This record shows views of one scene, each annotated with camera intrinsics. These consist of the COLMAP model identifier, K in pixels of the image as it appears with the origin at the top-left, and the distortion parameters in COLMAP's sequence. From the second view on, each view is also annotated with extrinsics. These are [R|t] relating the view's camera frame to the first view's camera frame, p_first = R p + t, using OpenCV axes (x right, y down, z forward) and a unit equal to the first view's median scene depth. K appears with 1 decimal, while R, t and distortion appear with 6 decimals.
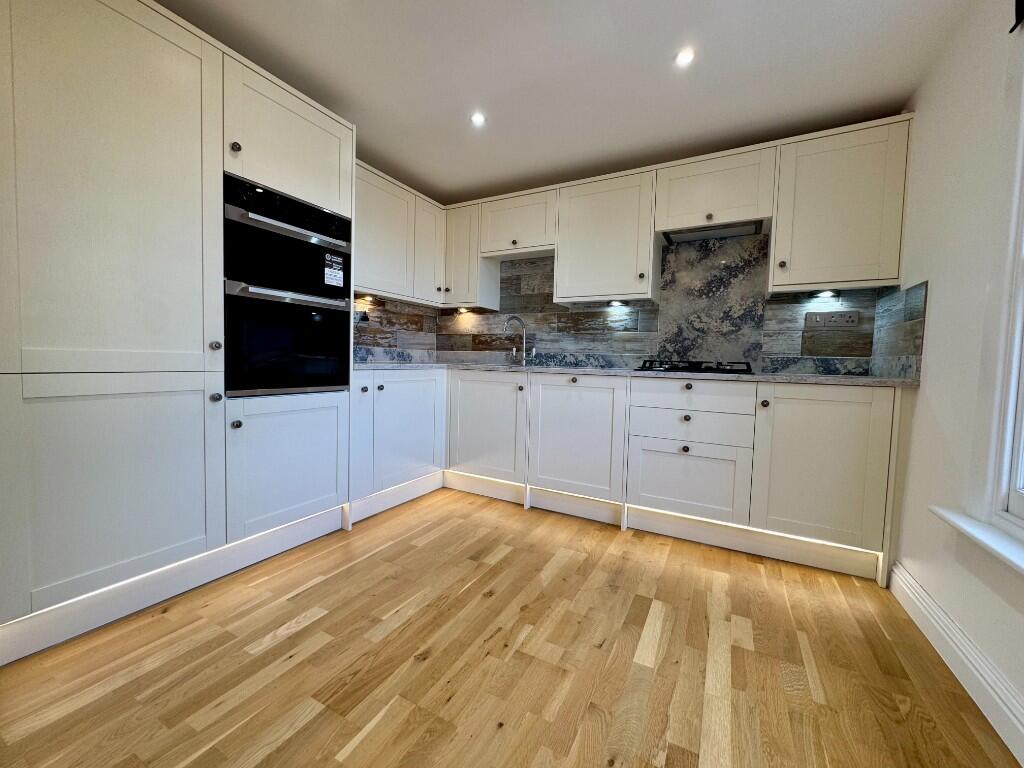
lens RADIAL K [[407.4, 0, 514.2], [0, 407.4, 383.3], [0, 0, 1]] dist [-0.002737, -0.000356]
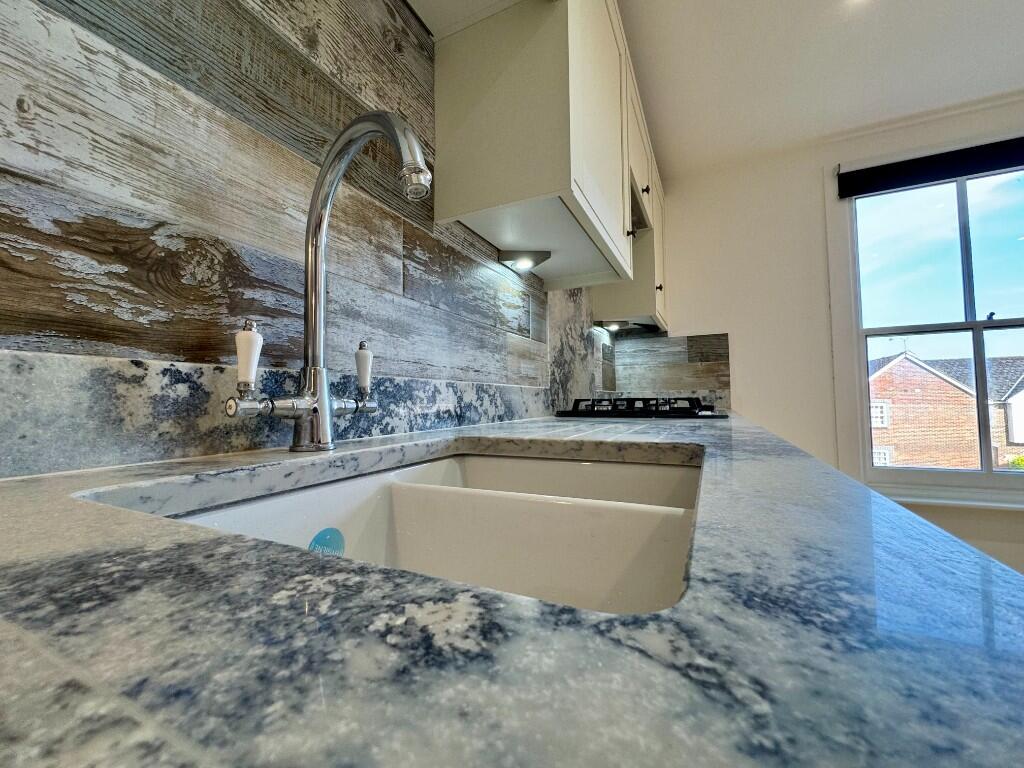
lens RADIAL K [[407.4, 0, 513.2], [0, 407.4, 383.0], [0, 0, 1]] dist [-0.002737, -0.000356]
pose [[-0.044706, 0.018105, 0.998836, -0.181823], [0.067230, 0.997624, -0.015074, -0.079213], [-0.996735, 0.066478, -0.045817, 1.184149]]
